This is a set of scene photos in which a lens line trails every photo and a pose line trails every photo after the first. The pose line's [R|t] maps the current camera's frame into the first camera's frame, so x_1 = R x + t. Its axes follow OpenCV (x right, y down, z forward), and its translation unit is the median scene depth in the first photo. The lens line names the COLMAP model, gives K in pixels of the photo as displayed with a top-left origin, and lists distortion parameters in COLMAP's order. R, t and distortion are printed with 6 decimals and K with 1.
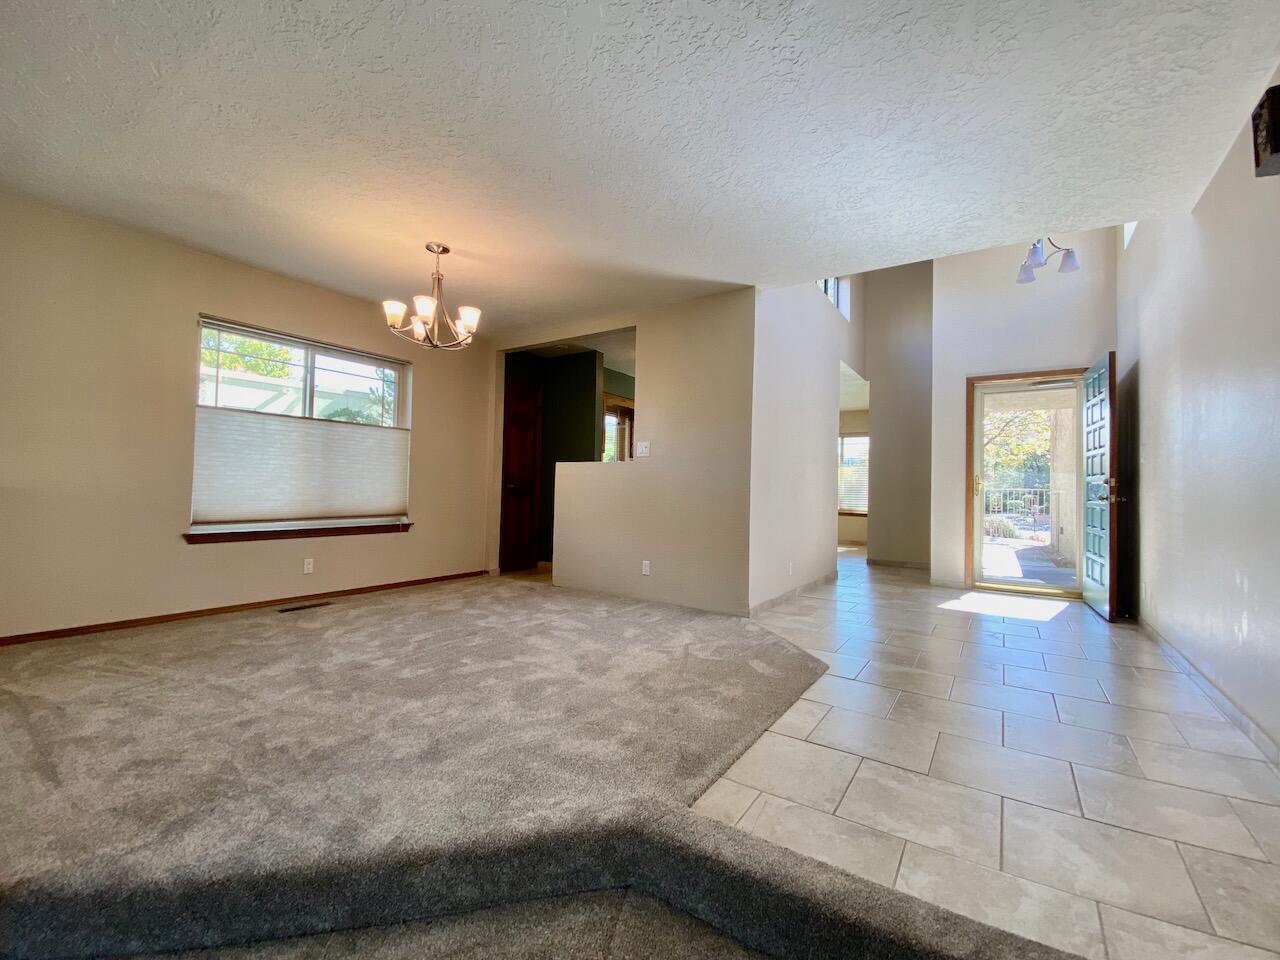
lens RADIAL K [[536.9, 0, 634.9], [0, 536.9, 471.0], [0, 0, 1]] dist [0.015902, -0.018929]
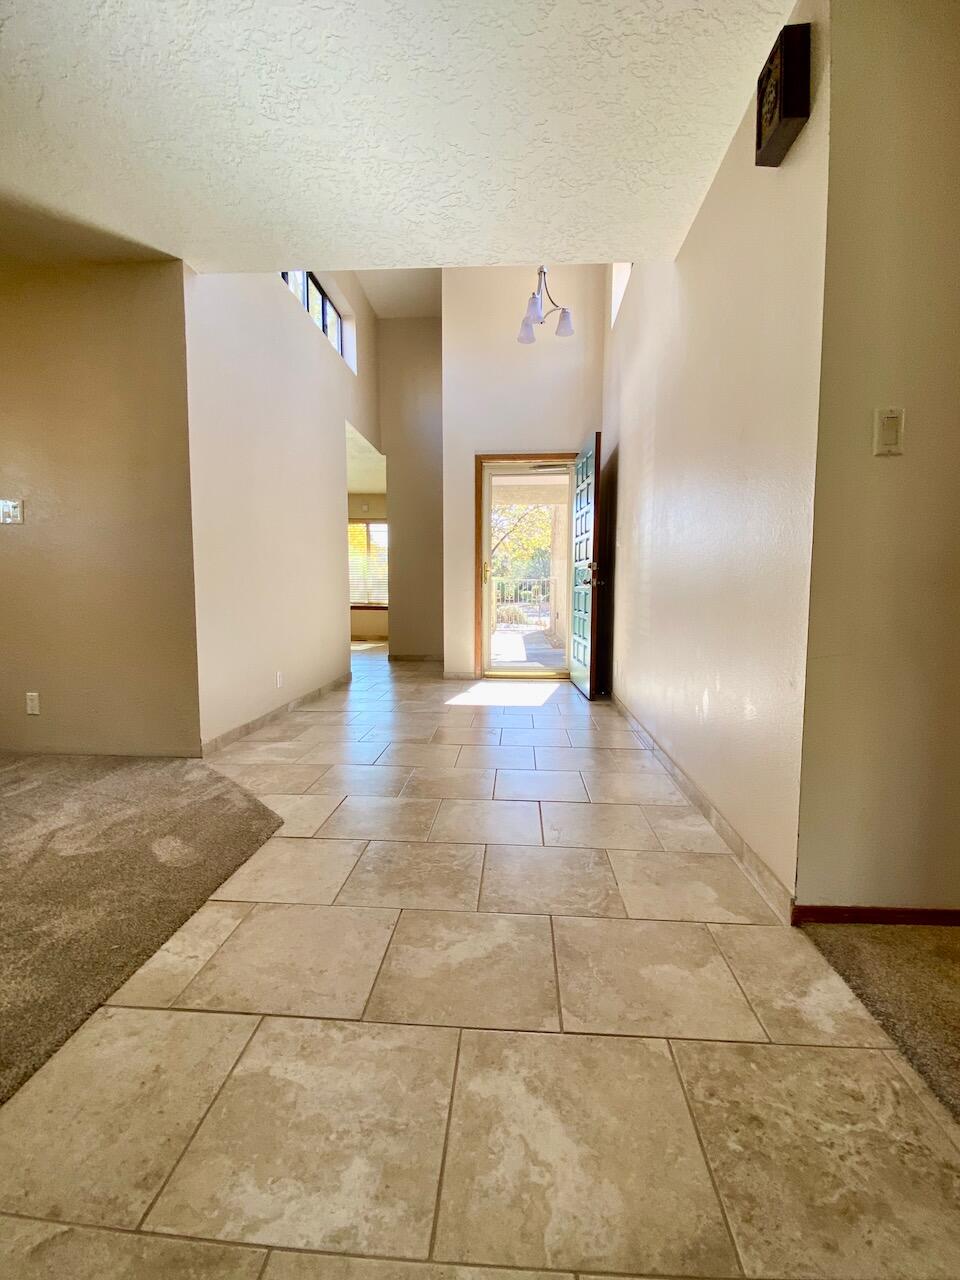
lens RADIAL K [[536.9, 0, 484.8], [0, 536.9, 637.9], [0, 0, 1]] dist [0.015902, -0.018929]
pose [[0.862121, -0.066335, 0.502342, 0.177320], [0.001887, 0.991807, 0.127731, 0.024624], [-0.506699, -0.109171, 0.855183, 0.206379]]
